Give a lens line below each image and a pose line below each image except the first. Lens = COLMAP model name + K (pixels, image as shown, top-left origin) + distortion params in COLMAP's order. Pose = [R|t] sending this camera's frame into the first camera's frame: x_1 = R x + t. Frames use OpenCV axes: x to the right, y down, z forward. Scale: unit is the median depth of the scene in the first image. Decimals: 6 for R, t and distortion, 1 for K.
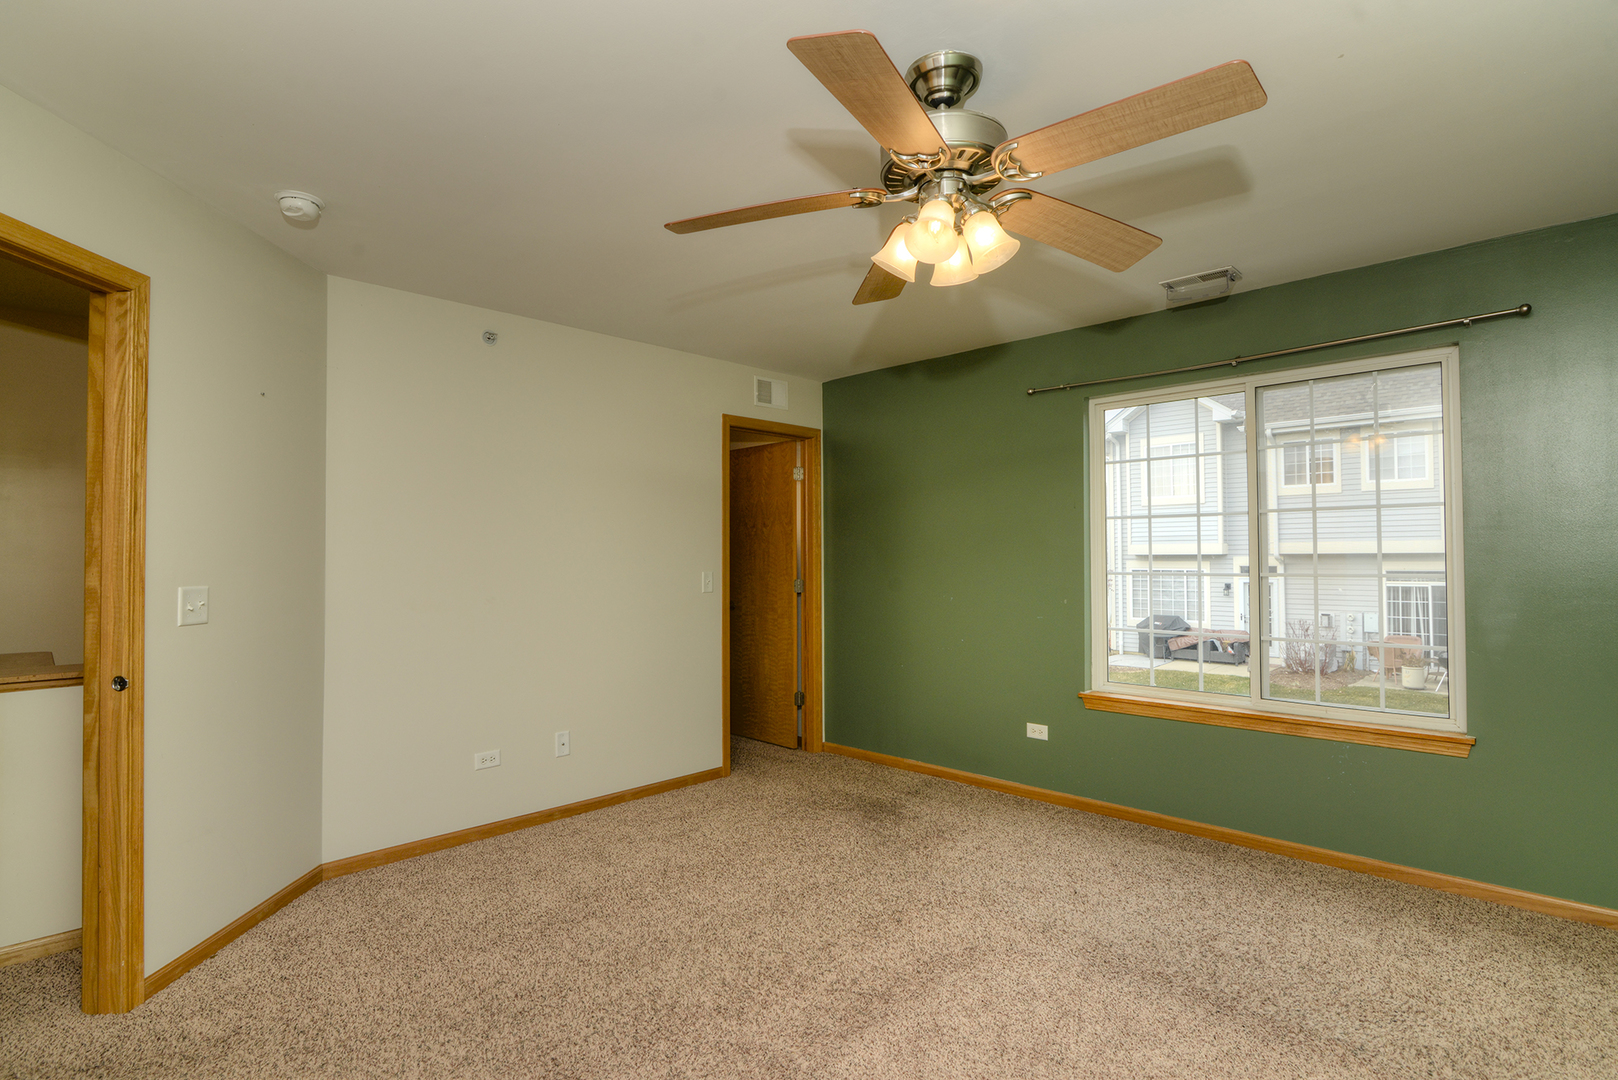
lens RADIAL K [[815.9, 0, 809.0], [0, 815.9, 540.0], [0, 0, 1]] dist [-0.016252, 0.002243]
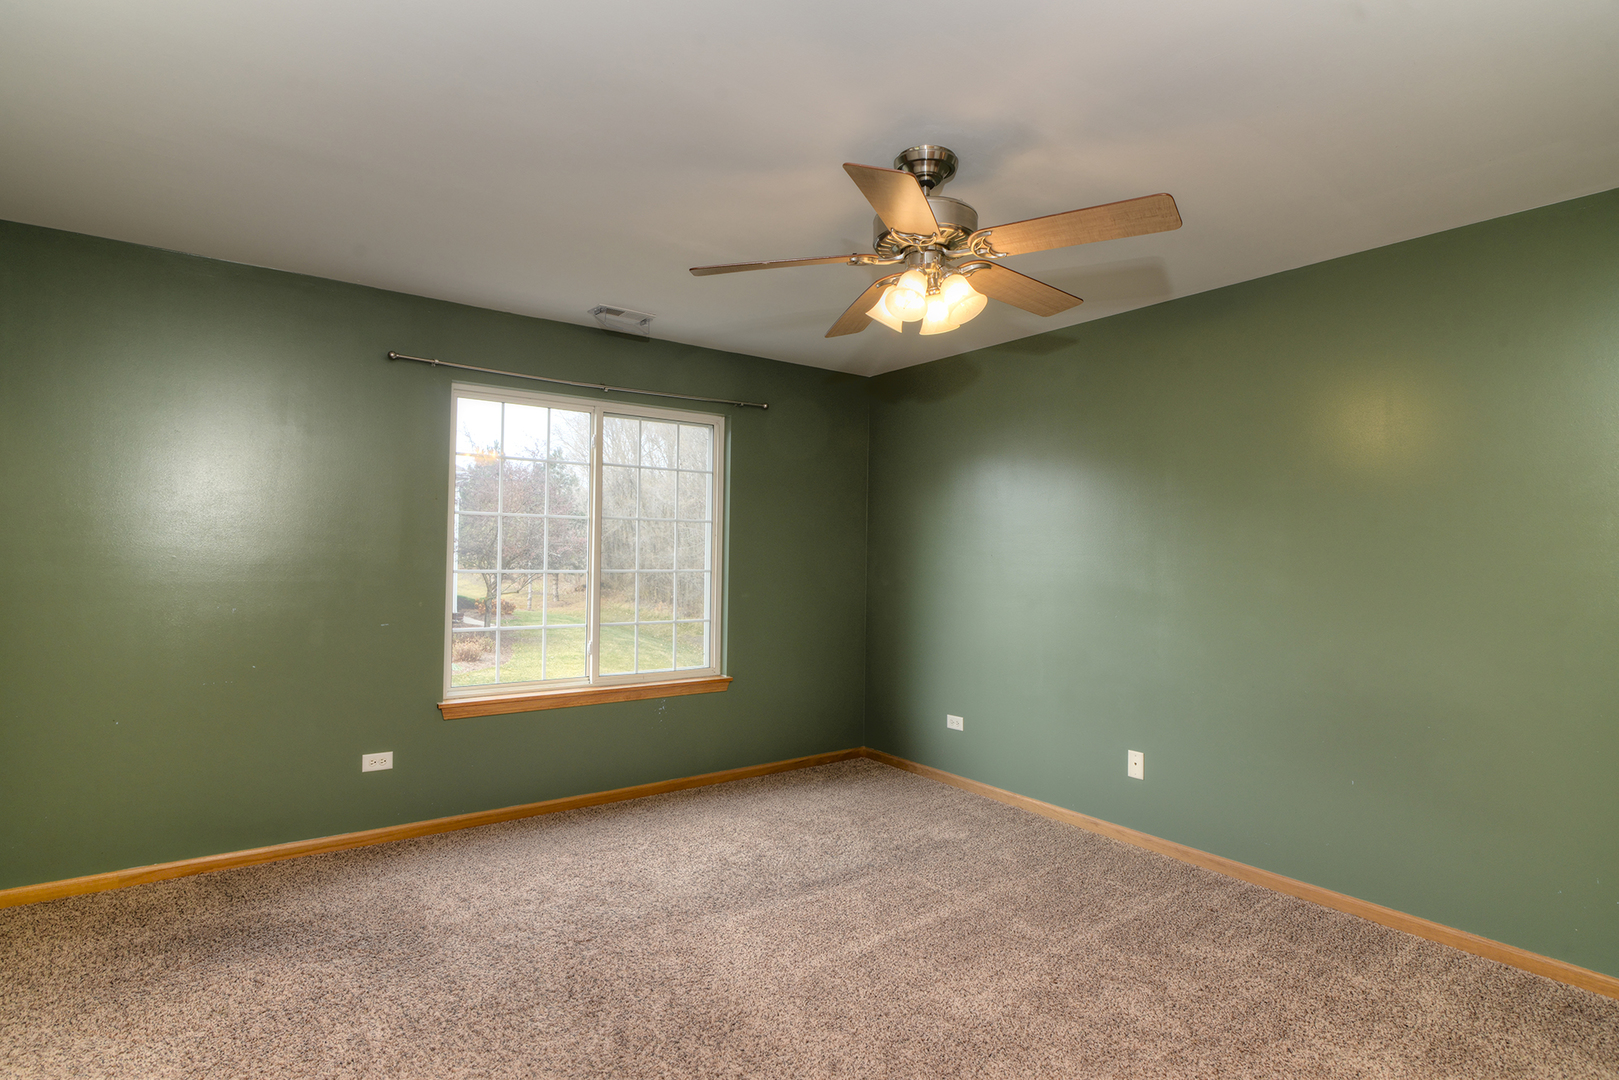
lens RADIAL K [[816.4, 0, 809.5], [0, 816.4, 540.0], [0, 0, 1]] dist [-0.016252, 0.002243]
pose [[0.156034, 0.023214, 0.987479, -0.581564], [-0.033430, 0.999275, -0.018209, 0.009680], [-0.987186, -0.030170, 0.156697, 0.533858]]
